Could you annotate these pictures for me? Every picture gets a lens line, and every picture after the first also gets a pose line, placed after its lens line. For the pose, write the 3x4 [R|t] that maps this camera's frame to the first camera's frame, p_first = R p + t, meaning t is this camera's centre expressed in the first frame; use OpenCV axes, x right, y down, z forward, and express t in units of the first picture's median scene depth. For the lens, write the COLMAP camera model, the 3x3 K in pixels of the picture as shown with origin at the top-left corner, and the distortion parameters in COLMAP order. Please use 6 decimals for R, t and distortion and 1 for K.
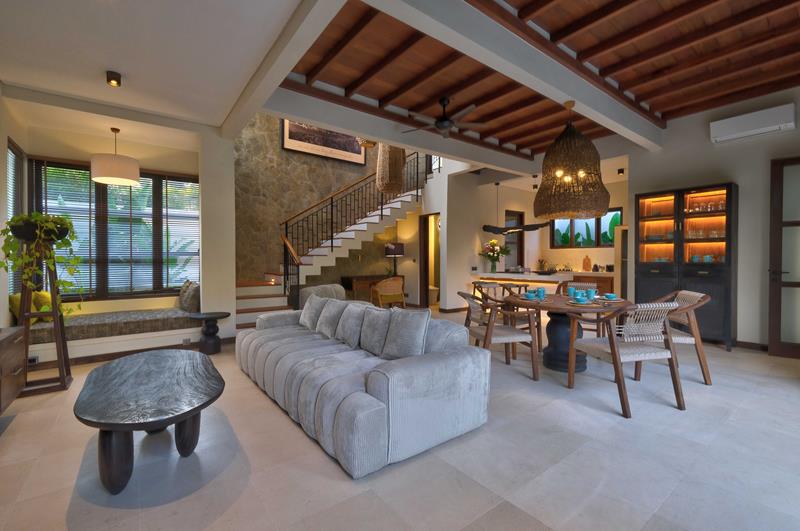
lens RADIAL K [[353.0, 0, 400.0], [0, 353.0, 265.5], [0, 0, 1]] dist [0.018819, -0.000030]
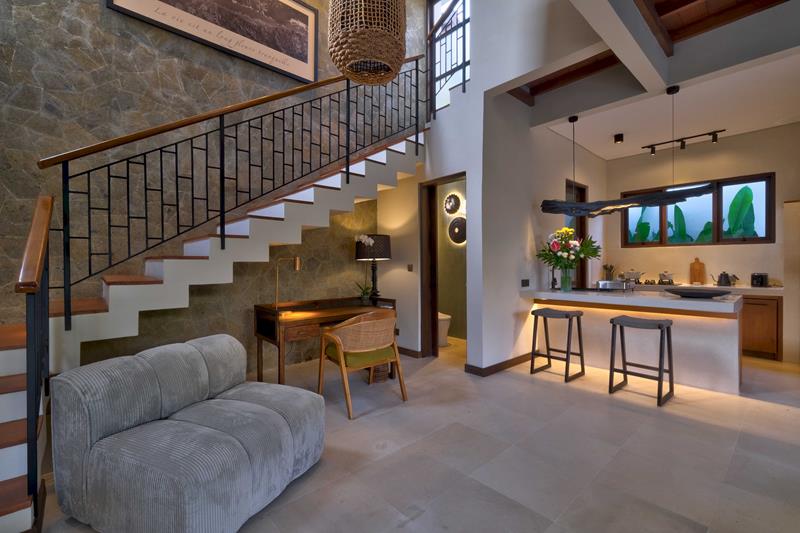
lens RADIAL K [[353.0, 0, 400.0], [0, 353.0, 266.5], [0, 0, 1]] dist [0.018819, -0.000030]
pose [[0.996825, -0.004647, 0.079490, -0.019164], [0.005474, 0.999933, -0.010190, -0.011666], [-0.079437, 0.010592, 0.996784, 0.502051]]
